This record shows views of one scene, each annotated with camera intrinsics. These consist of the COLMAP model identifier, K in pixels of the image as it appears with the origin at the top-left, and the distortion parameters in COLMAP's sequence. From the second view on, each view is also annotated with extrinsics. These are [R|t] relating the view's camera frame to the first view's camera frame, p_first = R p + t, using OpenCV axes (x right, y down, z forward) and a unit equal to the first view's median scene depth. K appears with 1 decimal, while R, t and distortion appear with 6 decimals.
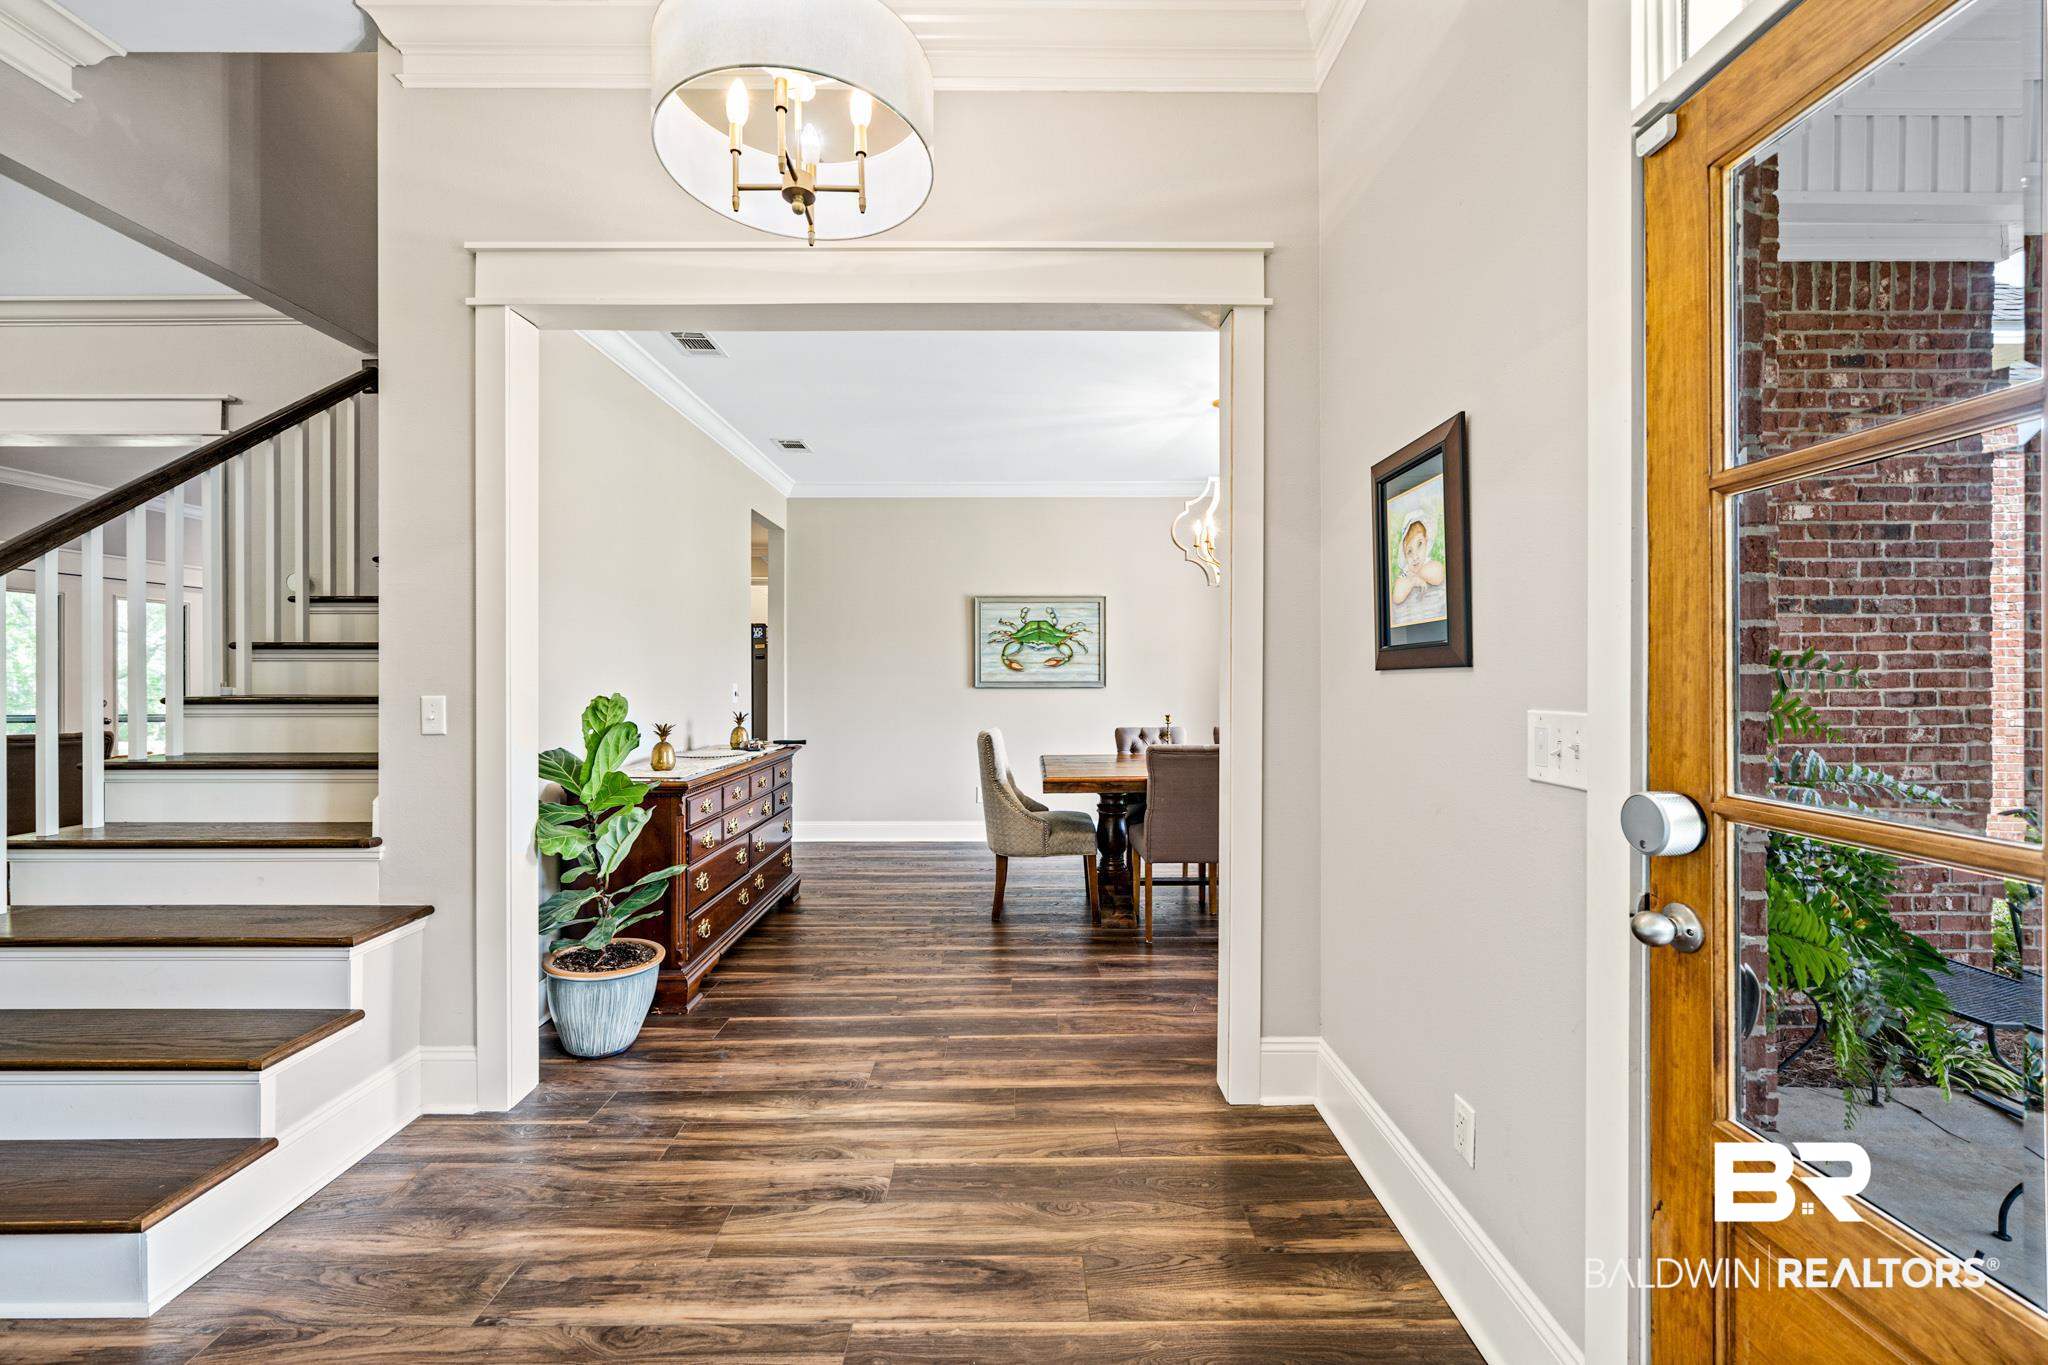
lens RADIAL K [[803.3, 0, 1024.9], [0, 803.3, 672.3], [0, 0, 1]] dist [-0.006388, 0.000406]
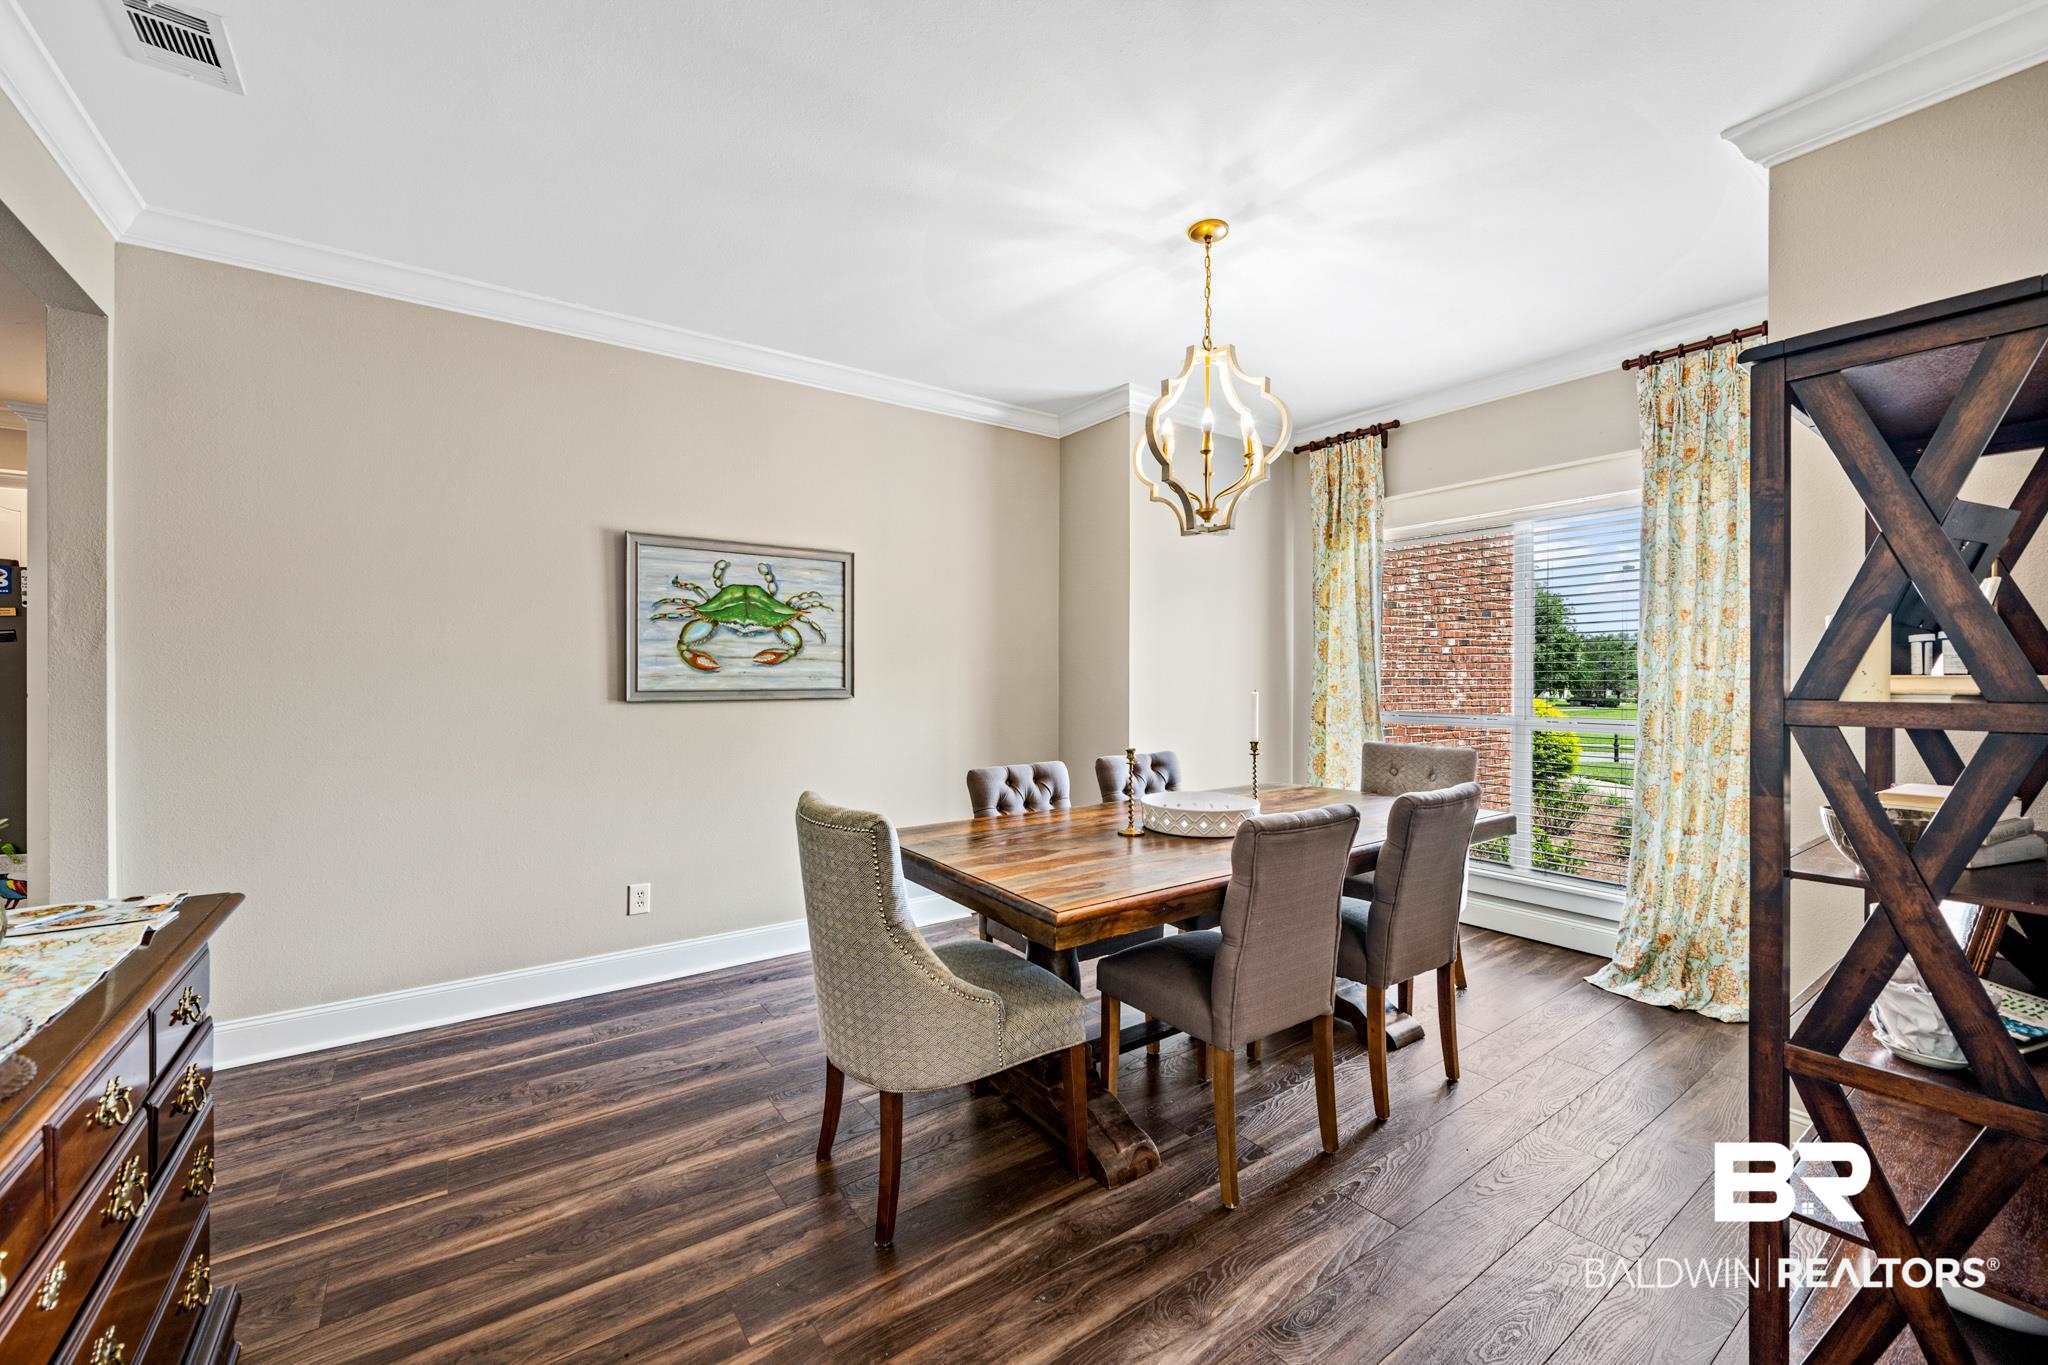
lens RADIAL K [[803.3, 0, 1018.9], [0, 803.3, 677.4], [0, 0, 1]] dist [-0.006388, 0.000406]
pose [[0.821023, 0.001041, 0.570894, -0.151704], [-0.002545, 0.999995, 0.001837, 0.001120], [-0.570889, -0.002961, 0.821022, 0.410499]]
